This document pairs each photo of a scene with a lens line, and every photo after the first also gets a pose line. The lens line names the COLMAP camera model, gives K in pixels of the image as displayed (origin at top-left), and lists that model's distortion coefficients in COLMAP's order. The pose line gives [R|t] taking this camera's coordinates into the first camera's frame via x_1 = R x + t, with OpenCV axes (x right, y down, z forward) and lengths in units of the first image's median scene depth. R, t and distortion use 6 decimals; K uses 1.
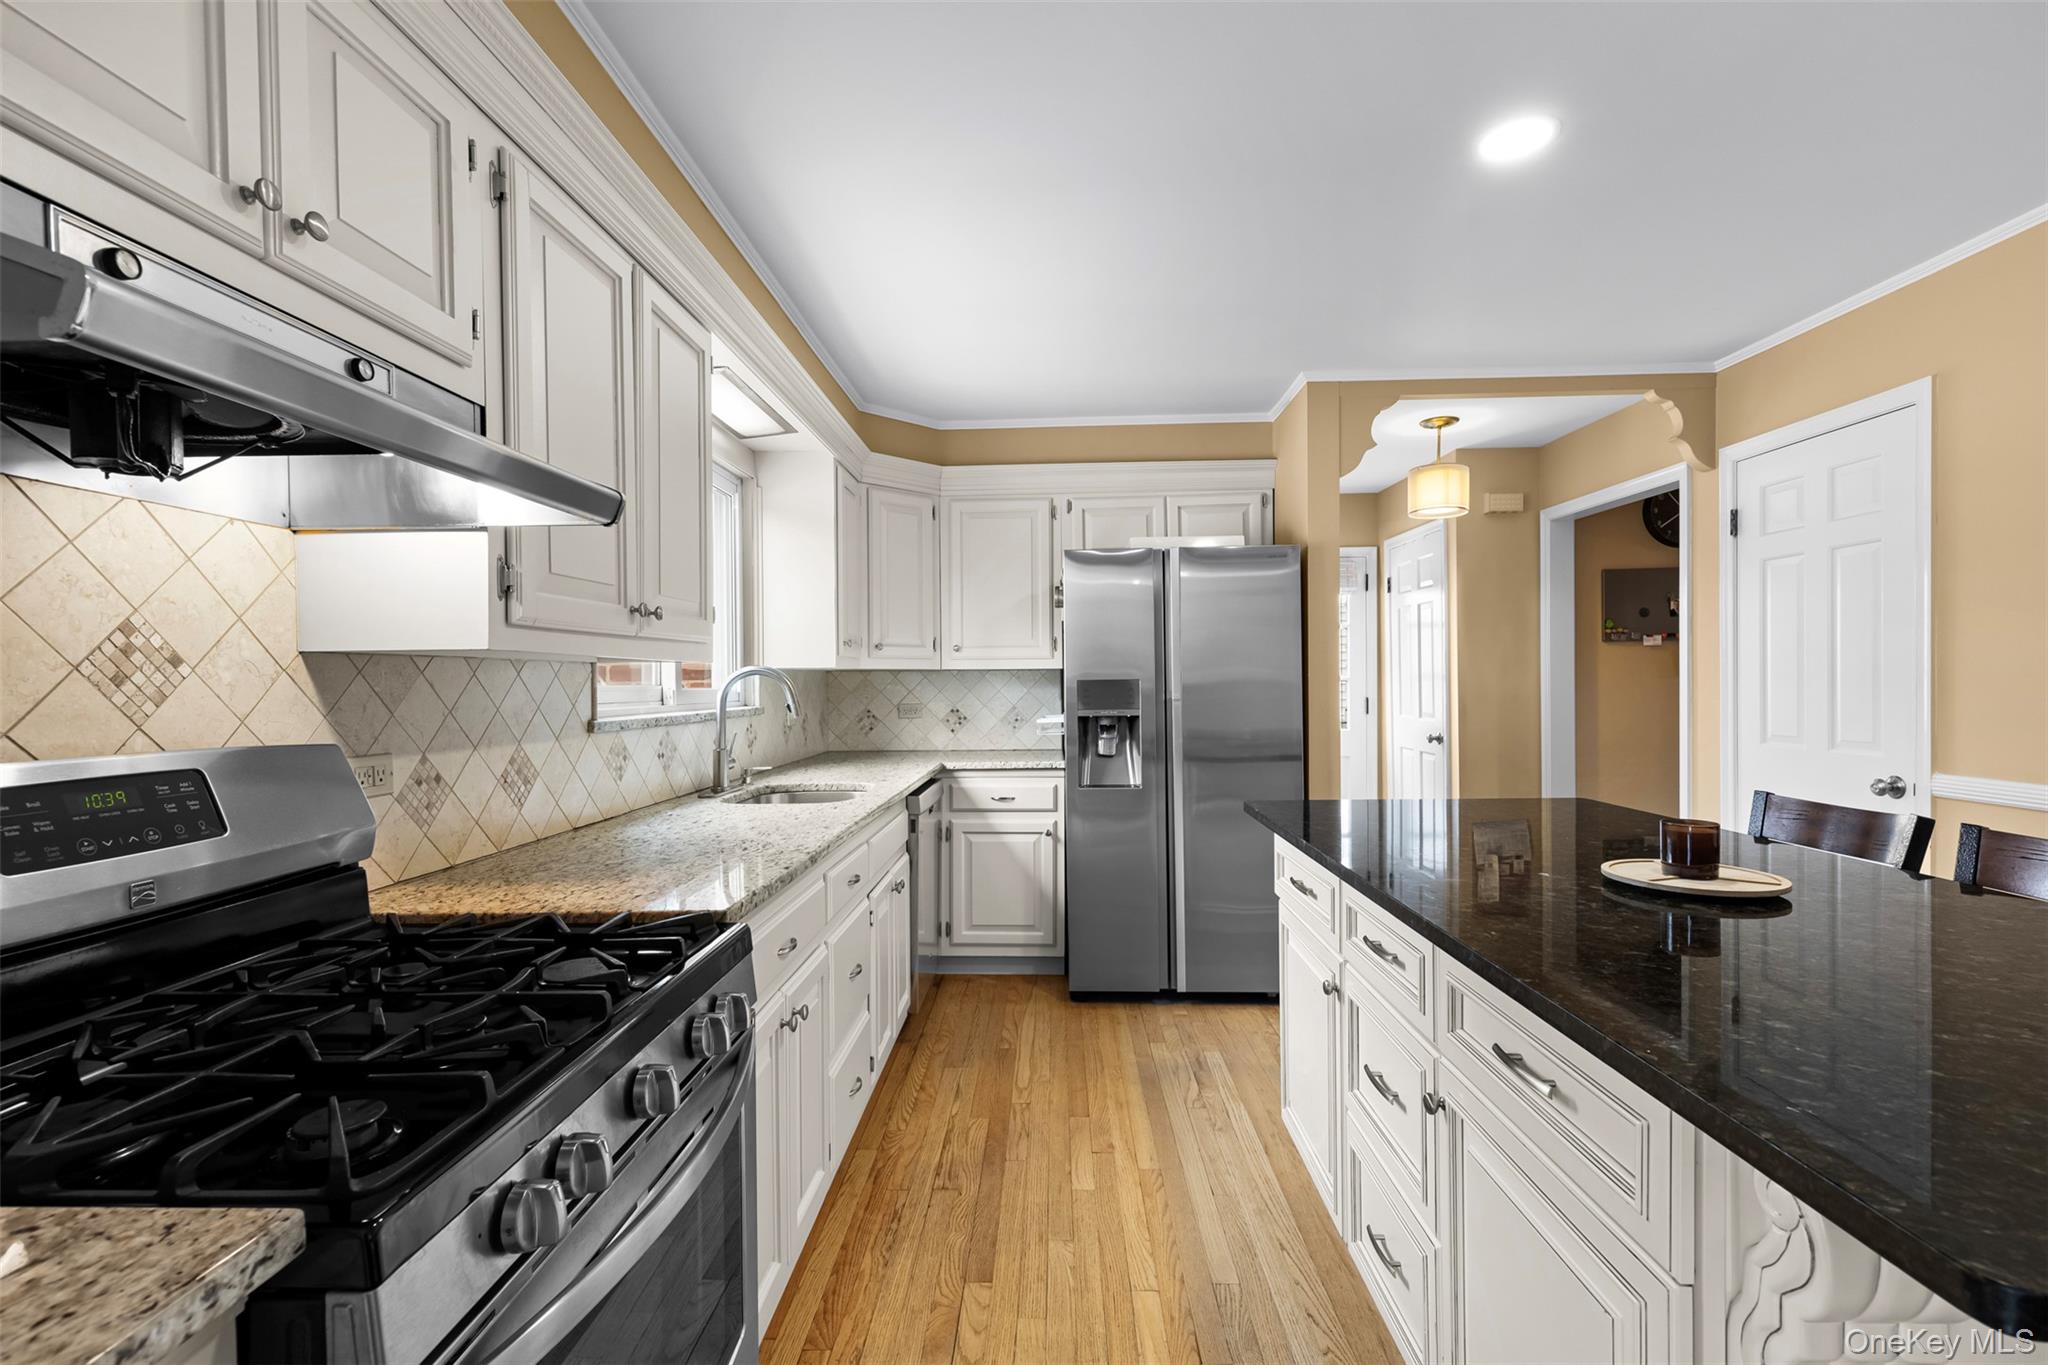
lens RADIAL K [[918.5, 0, 1026.4], [0, 918.5, 692.1], [0, 0, 1]] dist [0.013213, 0.000306]
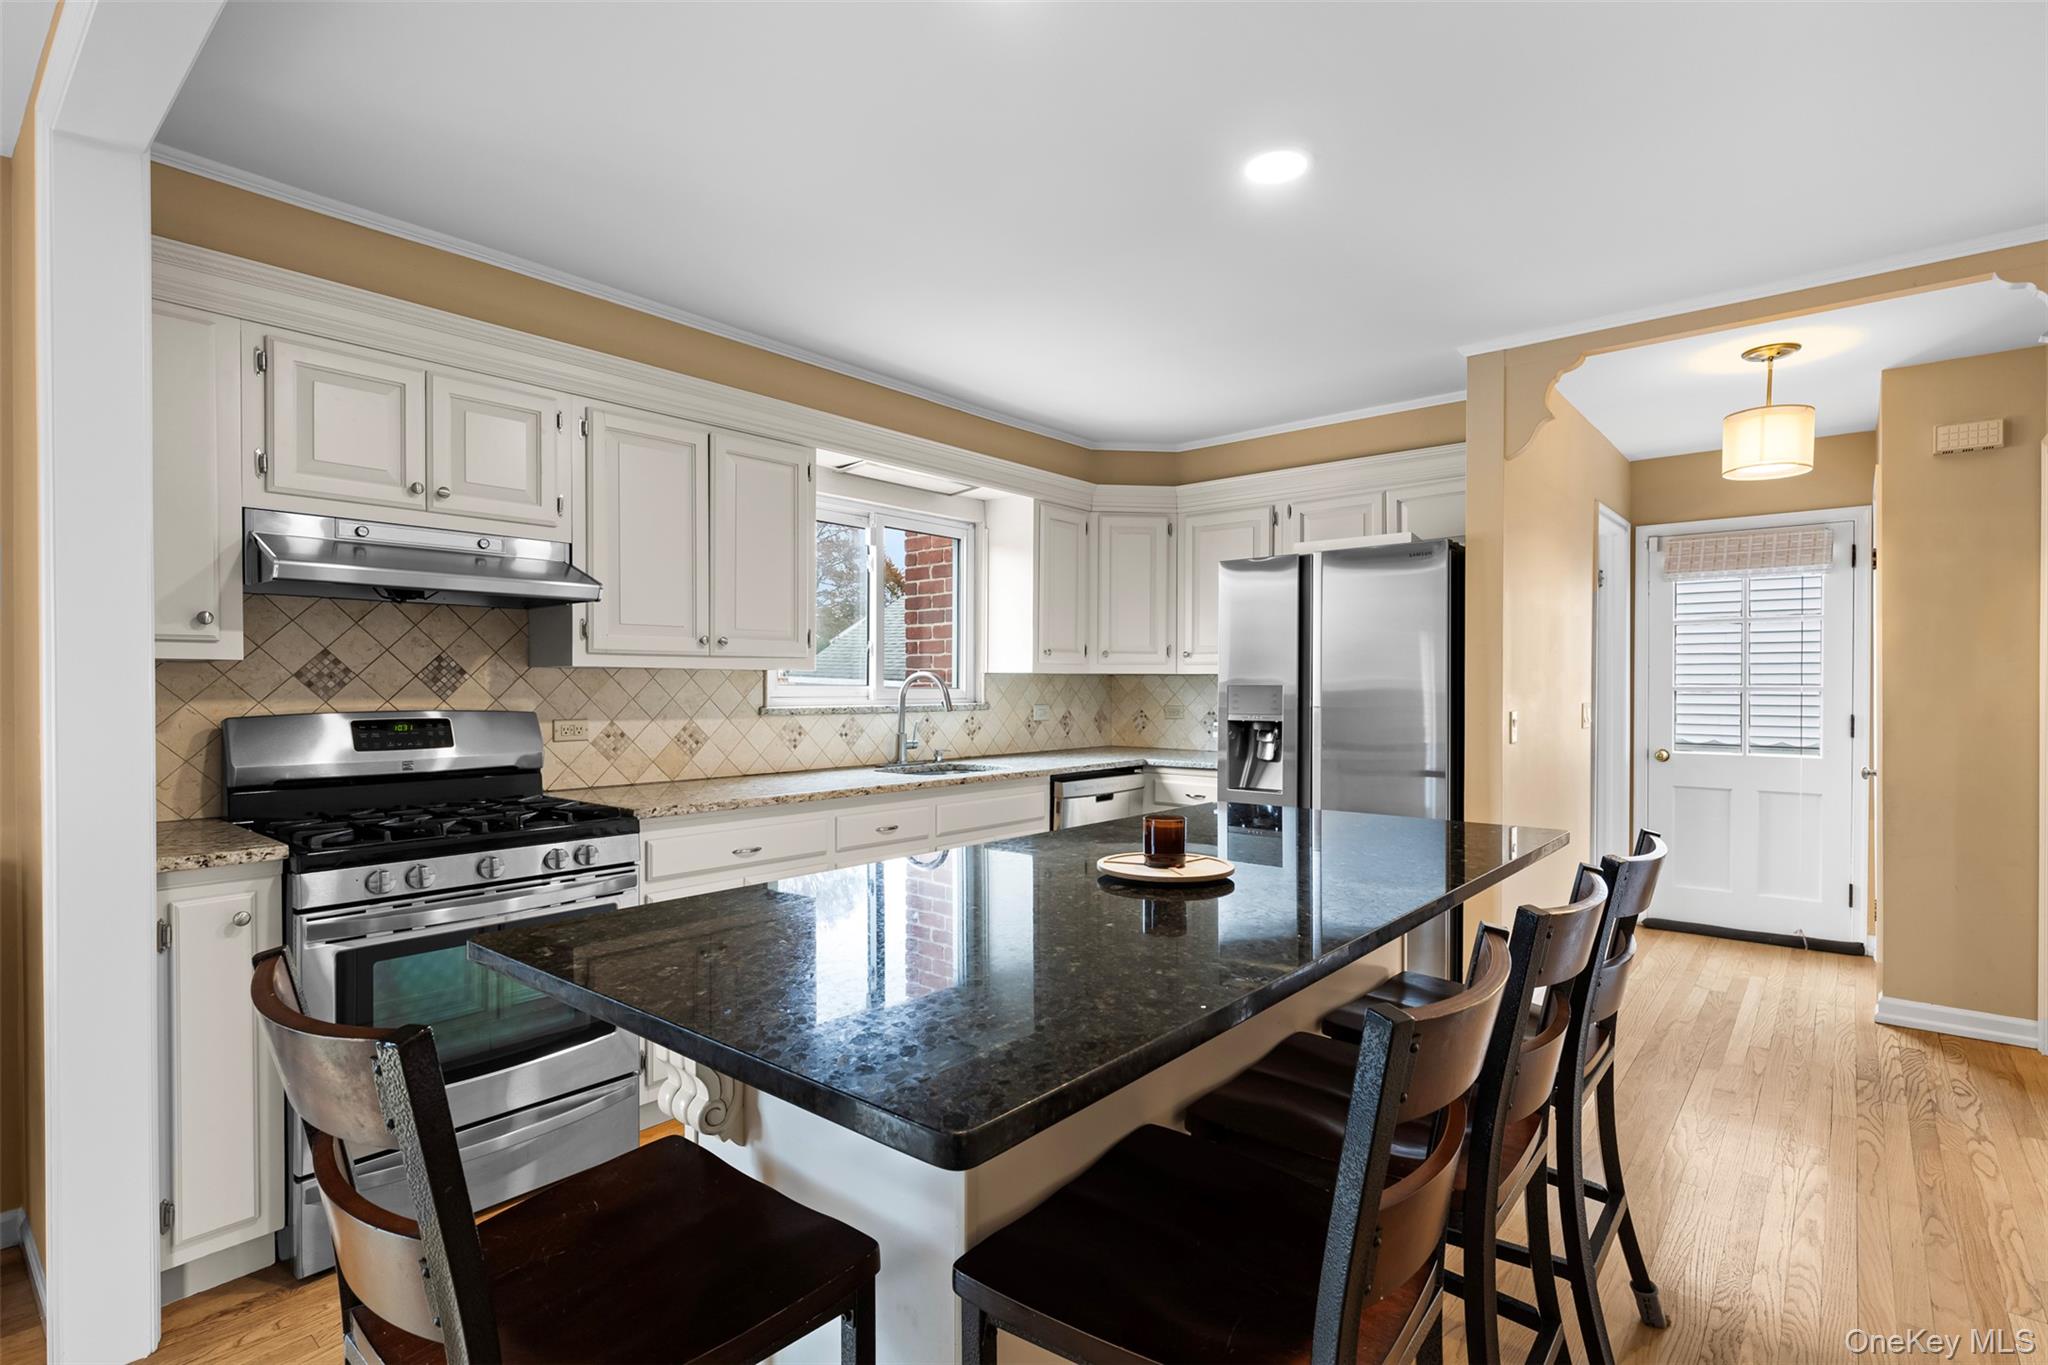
lens RADIAL K [[986.5, 0, 1024.0], [0, 986.5, 682.5], [0, 0, 1]] dist [-0.000371, 0.000001]
pose [[0.784648, 0.010657, -0.619850, 0.568794], [-0.017740, 0.999829, -0.005267, -0.006517], [0.619688, 0.015129, 0.784702, -0.019360]]
